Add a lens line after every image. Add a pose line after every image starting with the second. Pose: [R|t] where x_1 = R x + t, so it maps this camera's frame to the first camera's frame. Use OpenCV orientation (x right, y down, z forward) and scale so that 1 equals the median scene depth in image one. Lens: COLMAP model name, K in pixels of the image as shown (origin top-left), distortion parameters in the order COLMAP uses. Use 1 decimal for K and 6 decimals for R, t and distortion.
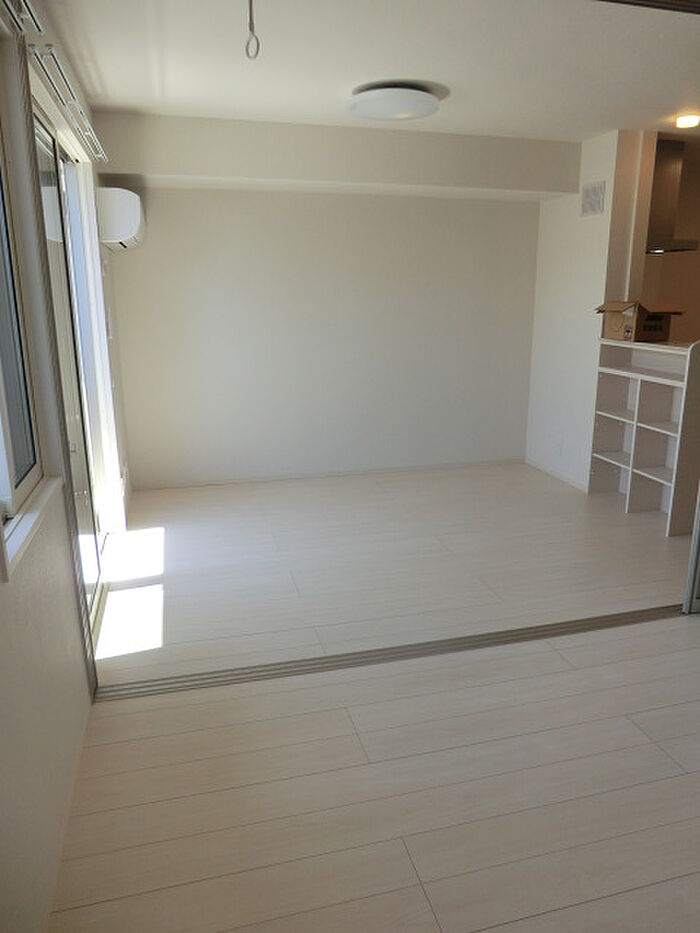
lens RADIAL K [[667.8, 0, 350.0], [0, 667.8, 466.5], [0, 0, 1]] dist [-0.031700, 0.001755]
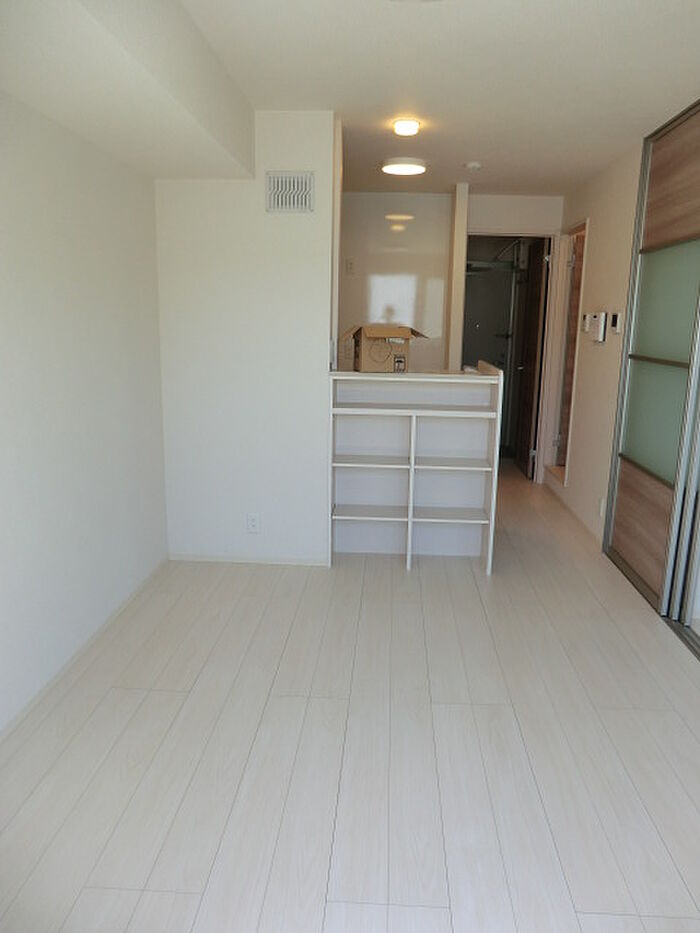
lens RADIAL K [[695.1, 0, 350.0], [0, 695.1, 466.5], [0, 0, 1]] dist [-0.081239, 0.064498]
pose [[0.304376, -0.186868, 0.934042, -0.438182], [0.216645, 0.968451, 0.123154, -0.195420], [-0.927588, 0.164870, 0.335258, 0.780560]]
